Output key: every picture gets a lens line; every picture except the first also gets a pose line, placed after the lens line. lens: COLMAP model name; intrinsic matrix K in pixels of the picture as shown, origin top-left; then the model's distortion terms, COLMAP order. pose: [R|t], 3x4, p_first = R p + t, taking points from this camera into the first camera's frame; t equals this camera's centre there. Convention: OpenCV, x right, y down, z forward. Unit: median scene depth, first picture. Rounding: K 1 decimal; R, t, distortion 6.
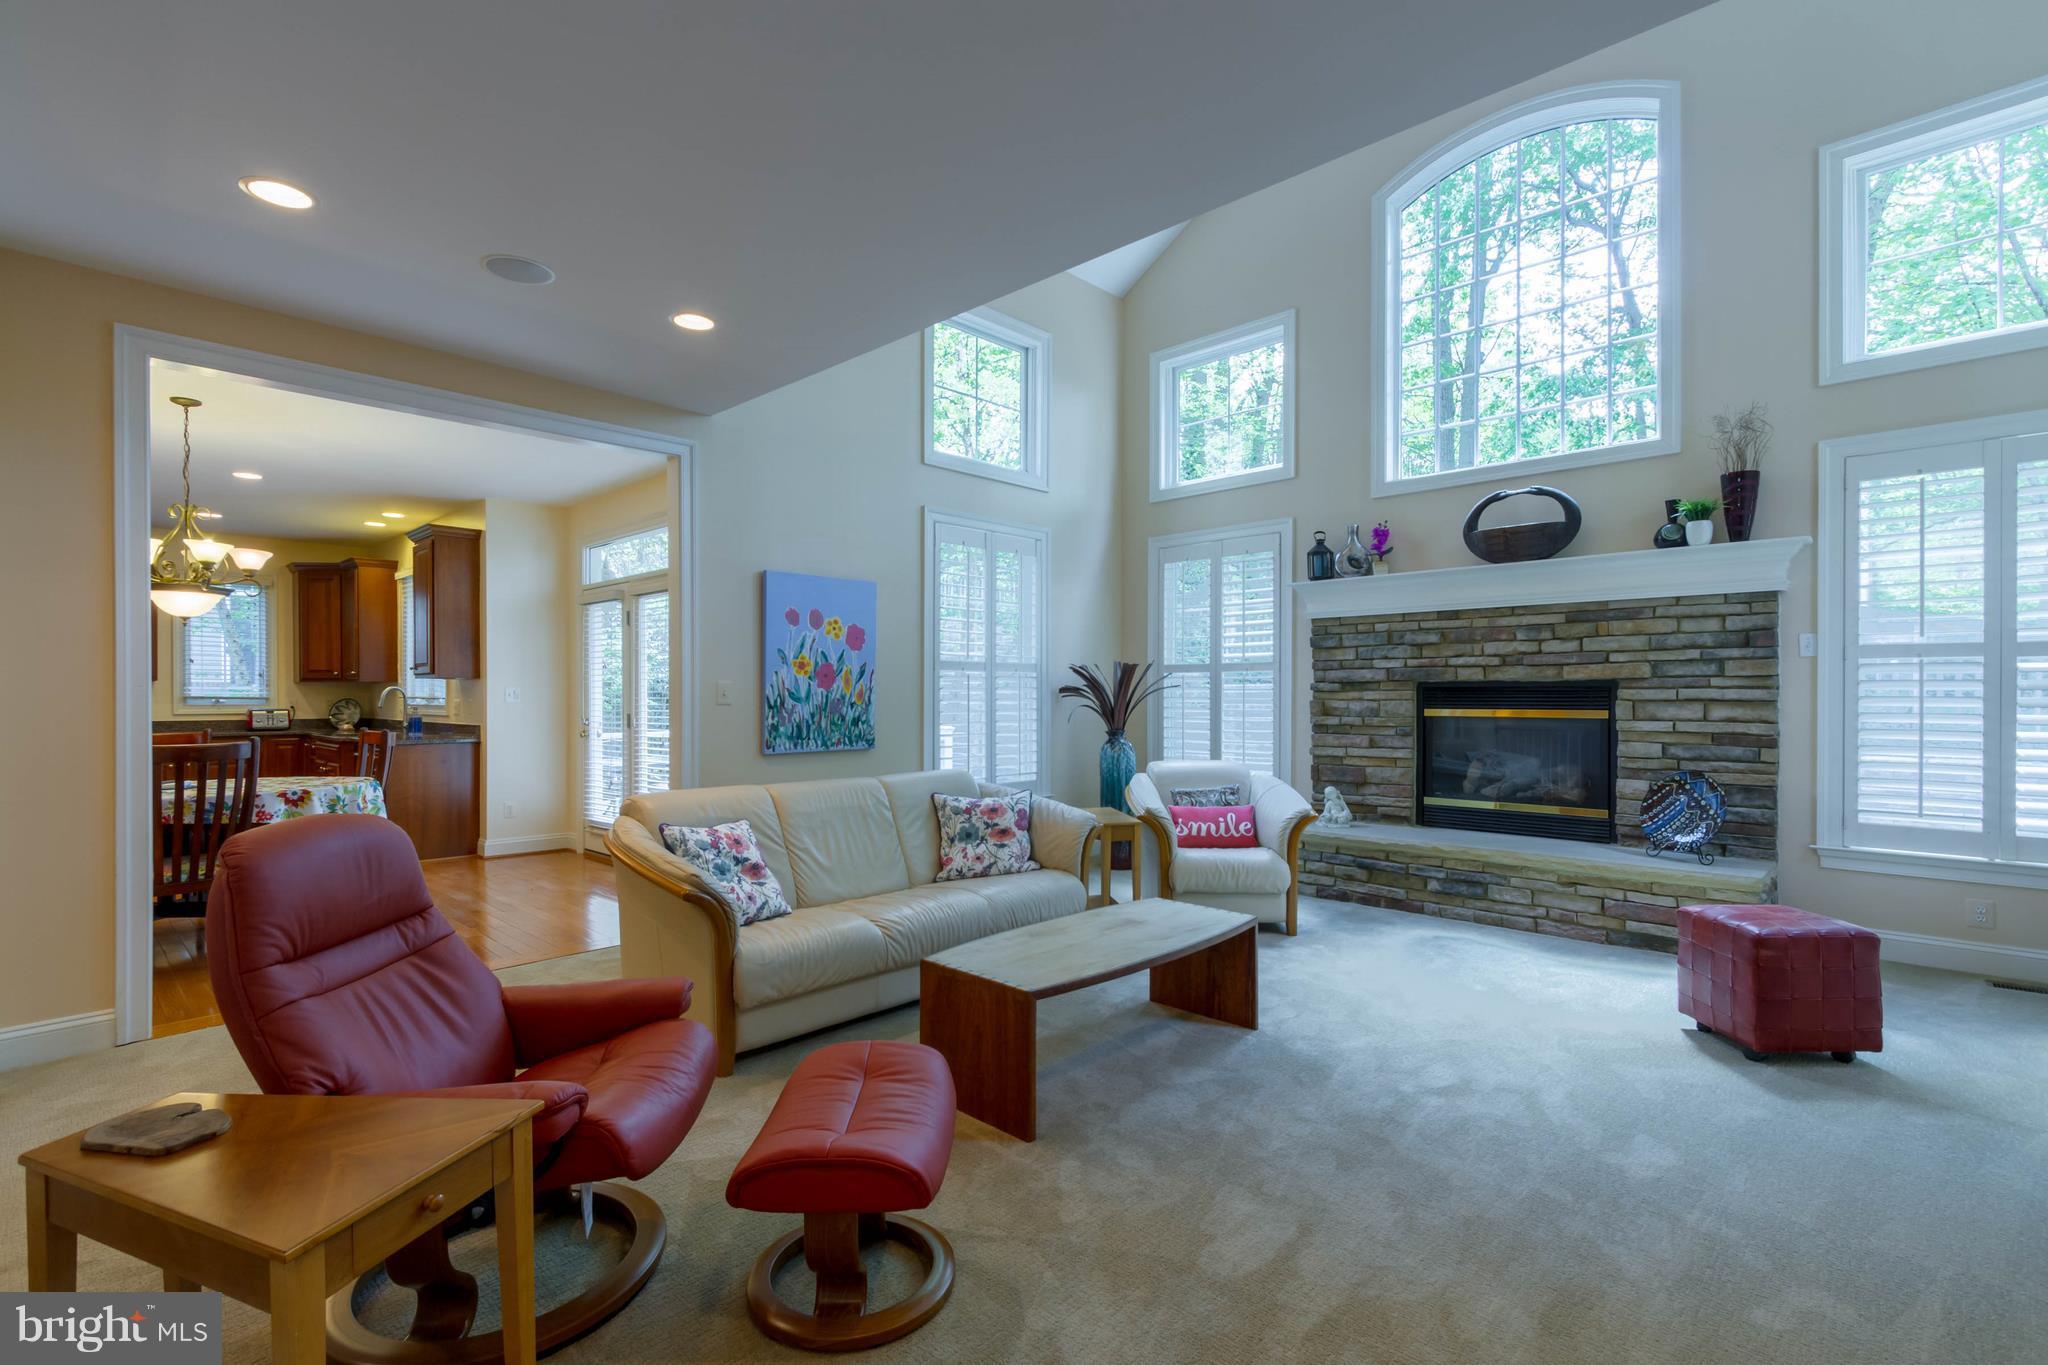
lens RADIAL K [[926.5, 0, 1035.1], [0, 926.5, 694.1], [0, 0, 1]] dist [0.004151, -0.000949]
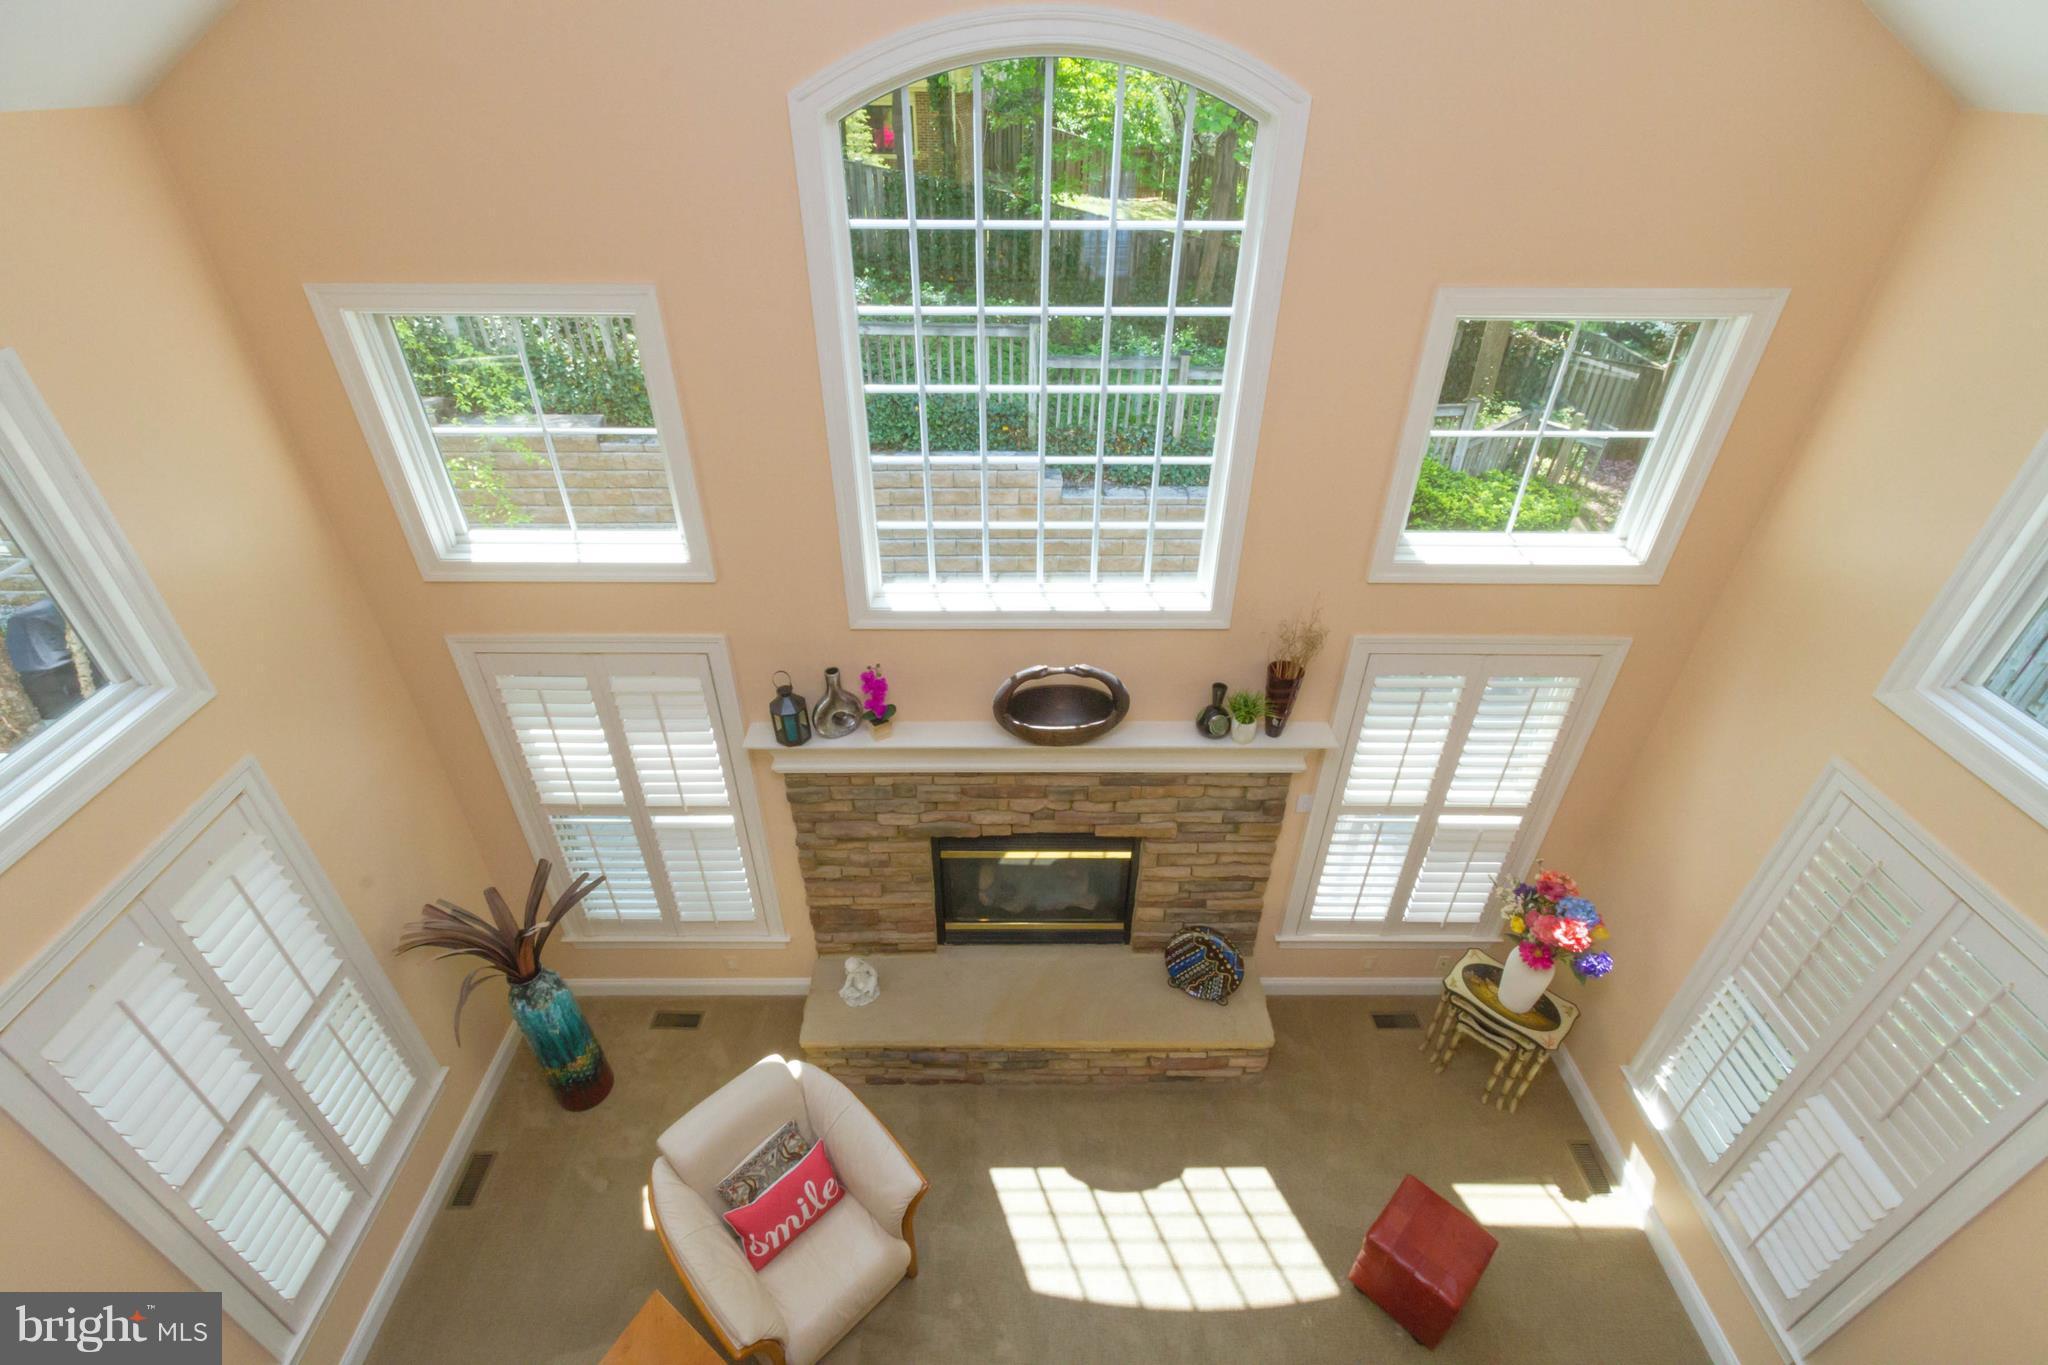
lens RADIAL K [[926.5, 0, 1014.5], [0, 926.5, 690.4], [0, 0, 1]] dist [0.004151, -0.000949]
pose [[0.723045, -0.397070, 0.565279, 0.063618], [-0.003919, 0.815925, 0.578144, -0.700311], [-0.690789, -0.420240, 0.588395, 0.625407]]
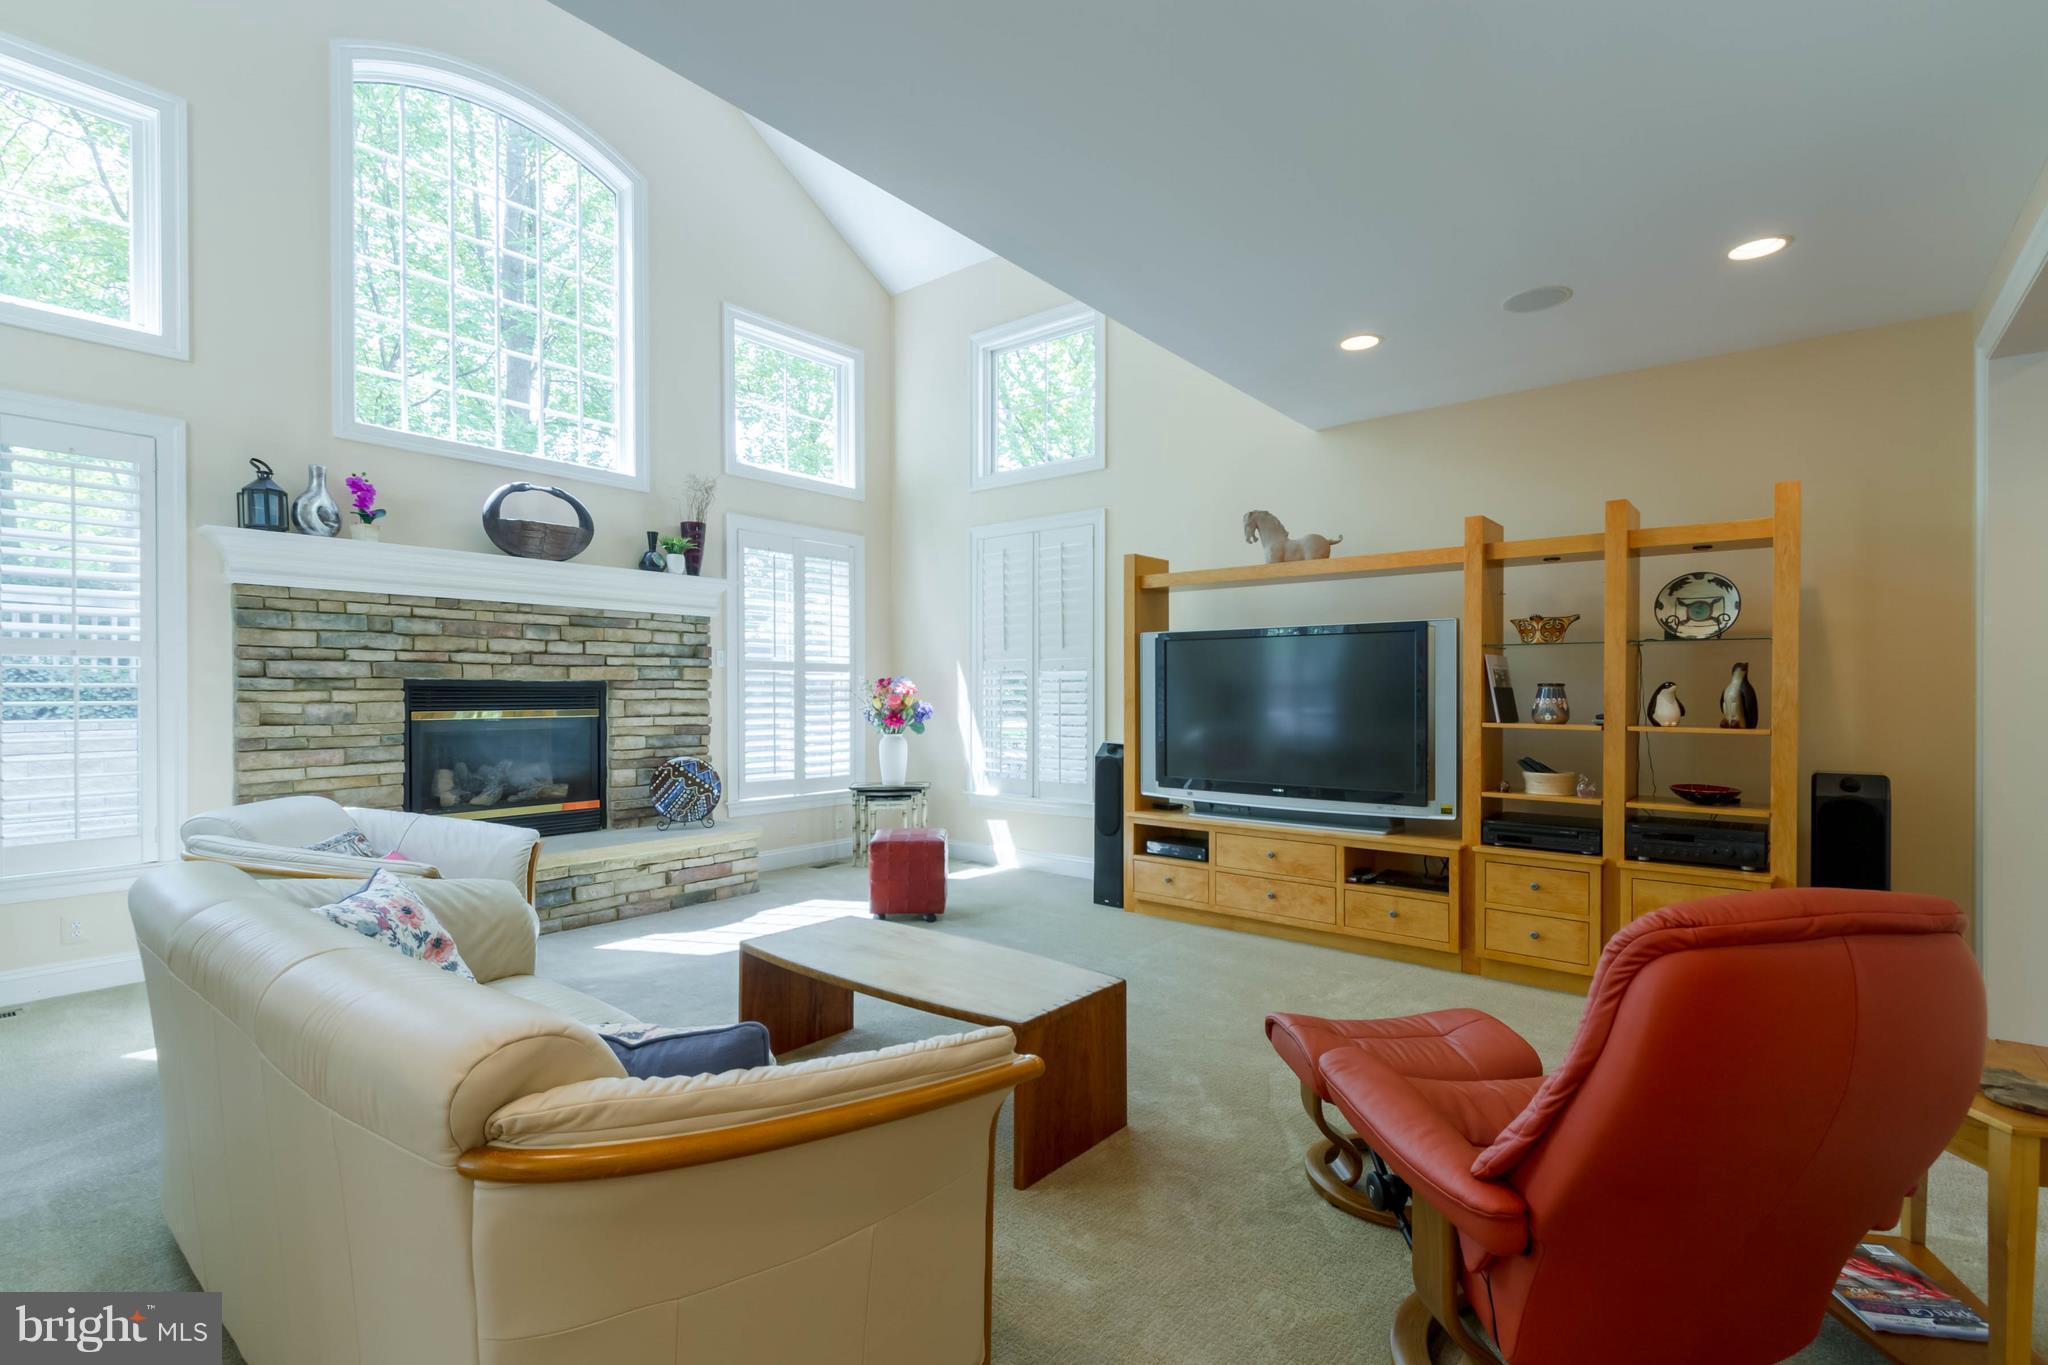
lens RADIAL K [[945.1, 0, 1023.1], [0, 945.1, 694.6], [0, 0, 1]] dist [0.005320, 0.000758]
pose [[-0.084588, -0.005464, 0.996401, -0.567787], [-0.005048, 0.999974, 0.005055, -0.008261], [-0.996403, -0.004603, -0.084613, 0.626604]]
